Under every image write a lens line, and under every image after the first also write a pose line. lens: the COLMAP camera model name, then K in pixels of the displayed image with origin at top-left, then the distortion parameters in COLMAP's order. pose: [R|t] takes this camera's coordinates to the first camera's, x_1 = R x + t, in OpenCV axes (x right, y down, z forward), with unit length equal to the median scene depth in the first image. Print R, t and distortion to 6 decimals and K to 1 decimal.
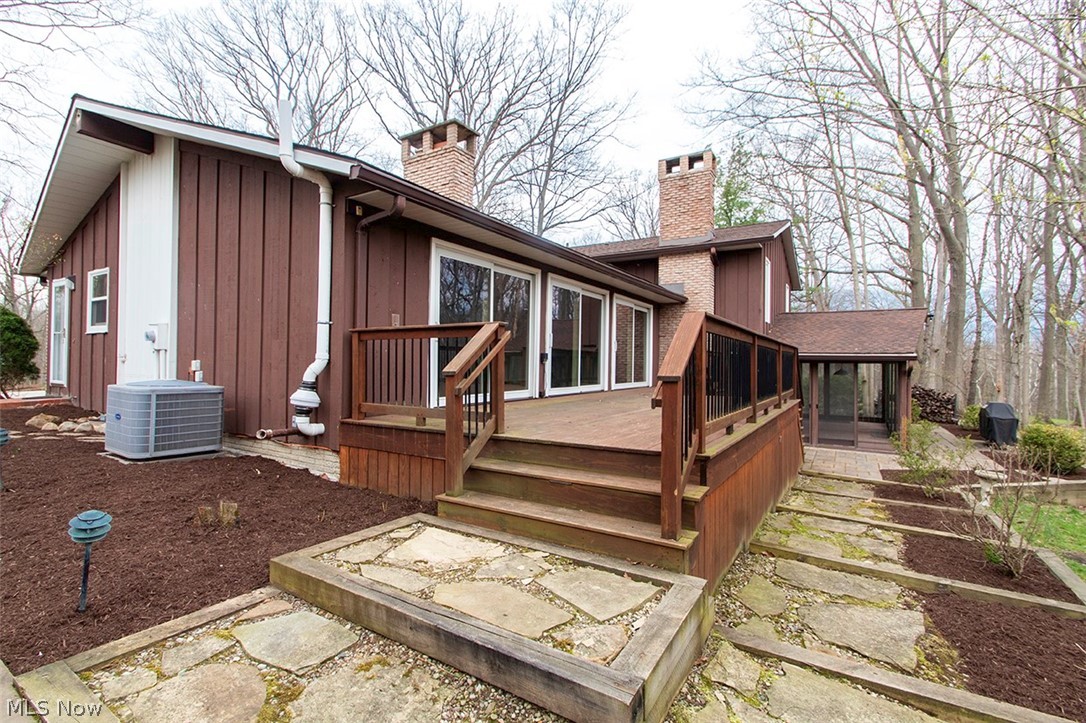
lens RADIAL K [[508.4, 0, 518.0], [0, 508.4, 362.7], [0, 0, 1]] dist [0.001218, 0.000193]
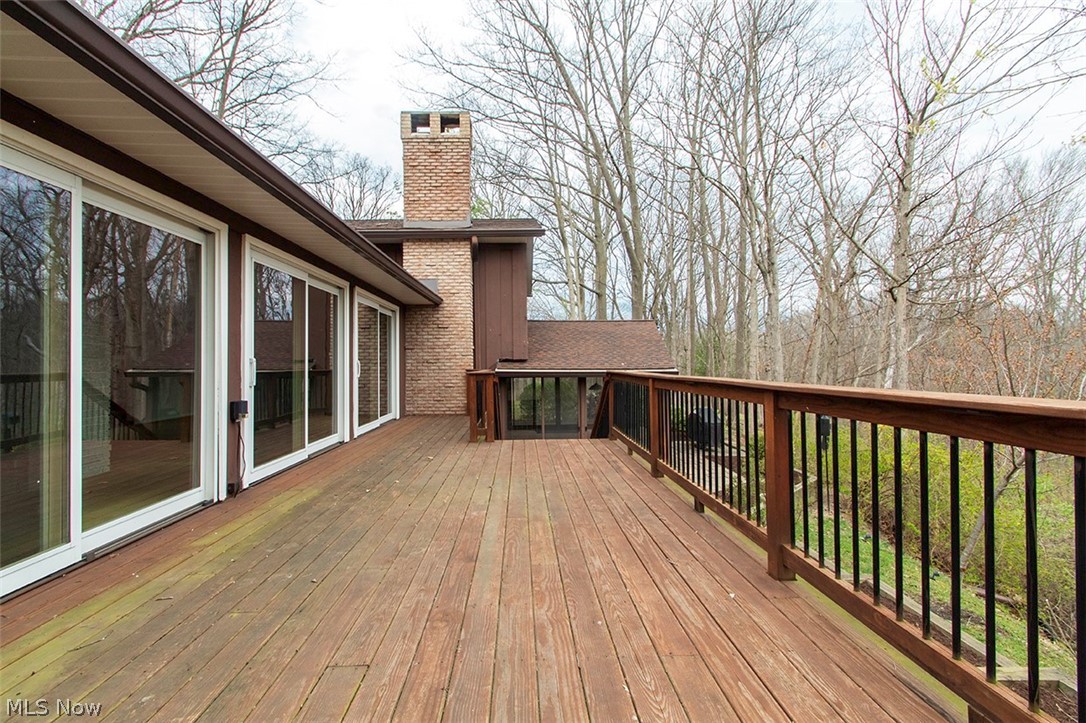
lens RADIAL K [[509.1, 0, 541.7], [0, 509.1, 356.5], [0, 0, 1]] dist [-0.002283, -0.000066]
pose [[0.809937, -0.014586, 0.586336, 0.002001], [0.020882, 0.999774, -0.003975, -0.034861], [-0.586145, 0.015463, 0.810058, 0.294120]]
